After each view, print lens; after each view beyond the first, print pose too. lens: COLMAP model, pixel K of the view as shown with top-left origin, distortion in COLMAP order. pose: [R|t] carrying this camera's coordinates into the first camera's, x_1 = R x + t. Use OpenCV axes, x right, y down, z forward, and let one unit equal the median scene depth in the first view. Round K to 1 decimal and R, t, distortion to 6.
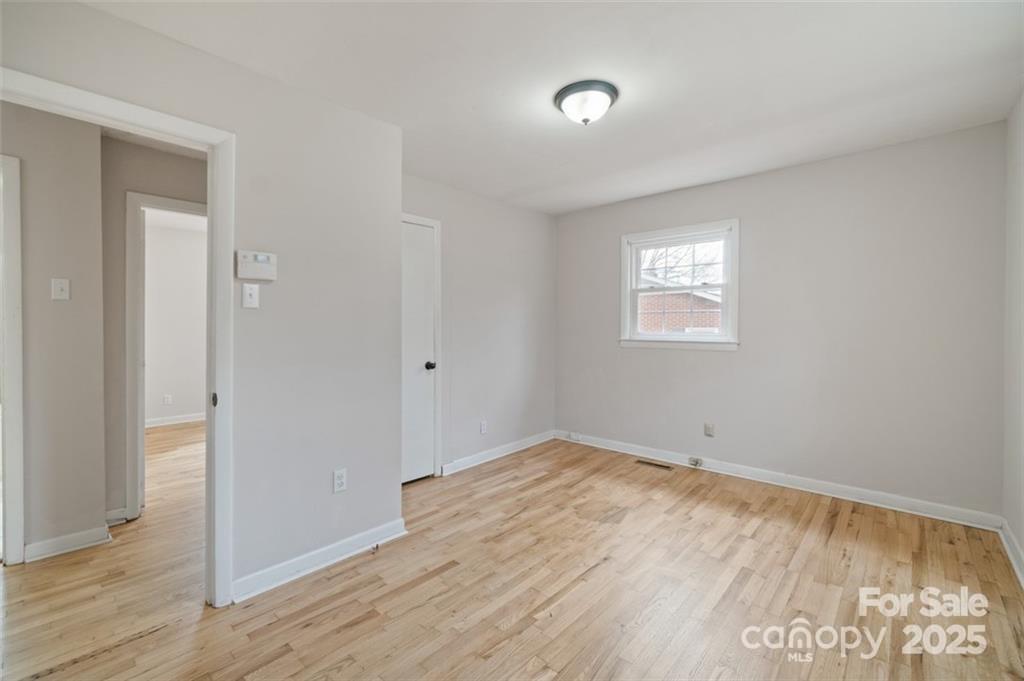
lens RADIAL K [[440.7, 0, 512.6], [0, 440.7, 328.2], [0, 0, 1]] dist [-0.000188, -0.000025]
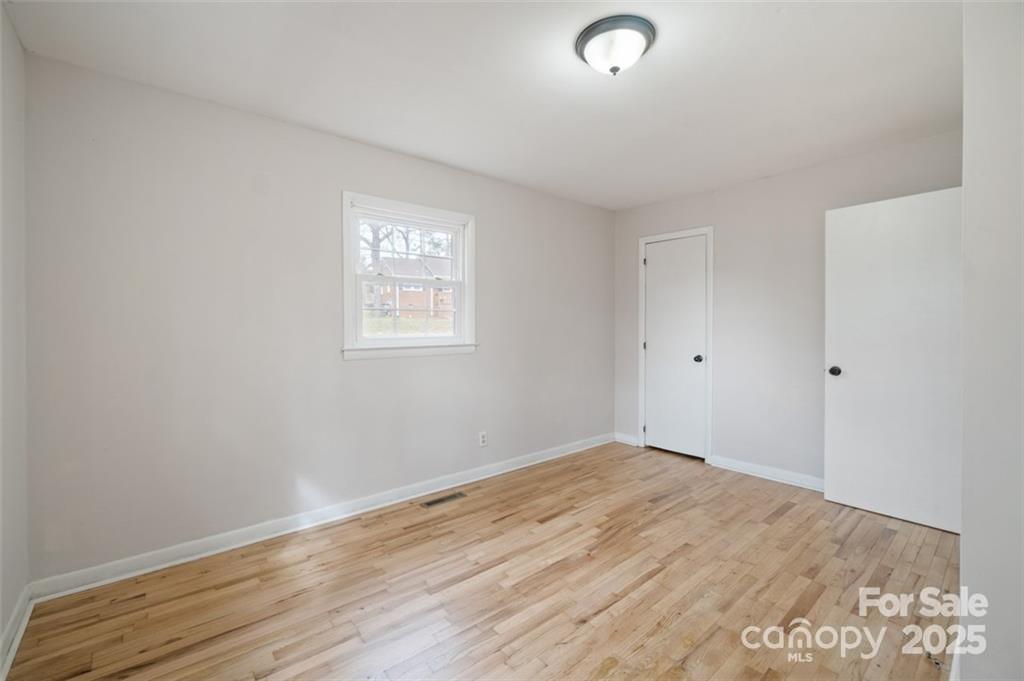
lens RADIAL K [[440.7, 0, 512.6], [0, 440.7, 328.2], [0, 0, 1]] dist [-0.000188, -0.000025]
pose [[-0.991092, 0.001587, 0.133168, 0.237092], [0.001947, 0.999995, 0.002575, 0.001013], [-0.133164, 0.002811, -0.991090, 1.839221]]
